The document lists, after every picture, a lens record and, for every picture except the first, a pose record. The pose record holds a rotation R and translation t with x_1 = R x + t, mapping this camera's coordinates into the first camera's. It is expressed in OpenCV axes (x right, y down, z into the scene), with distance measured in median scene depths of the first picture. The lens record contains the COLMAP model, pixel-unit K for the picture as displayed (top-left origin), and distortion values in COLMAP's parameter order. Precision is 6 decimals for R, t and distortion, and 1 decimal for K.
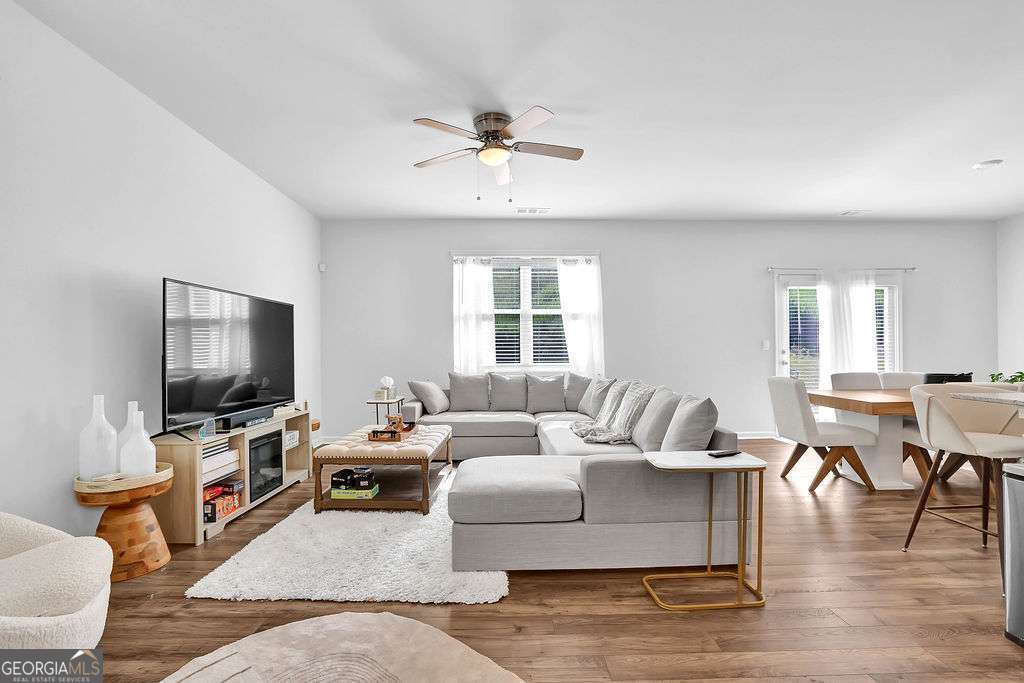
lens RADIAL K [[450.2, 0, 512.0], [0, 450.2, 341.5], [0, 0, 1]] dist [-0.000663, -0.000013]
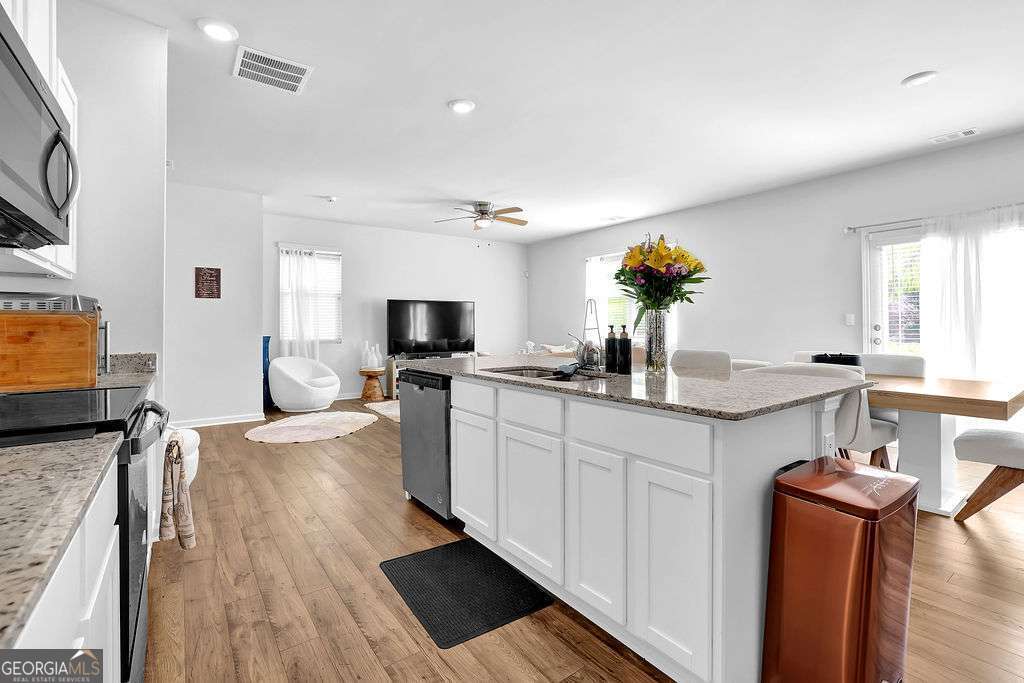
lens RADIAL K [[452.3, 0, 512.1], [0, 452.3, 329.1], [0, 0, 1]] dist [-0.000095, -0.000115]
pose [[0.581975, 0.004994, -0.813191, 1.412171], [0.018828, 0.999630, 0.019613, -0.001708], [0.812989, -0.026725, 0.581666, -0.006564]]
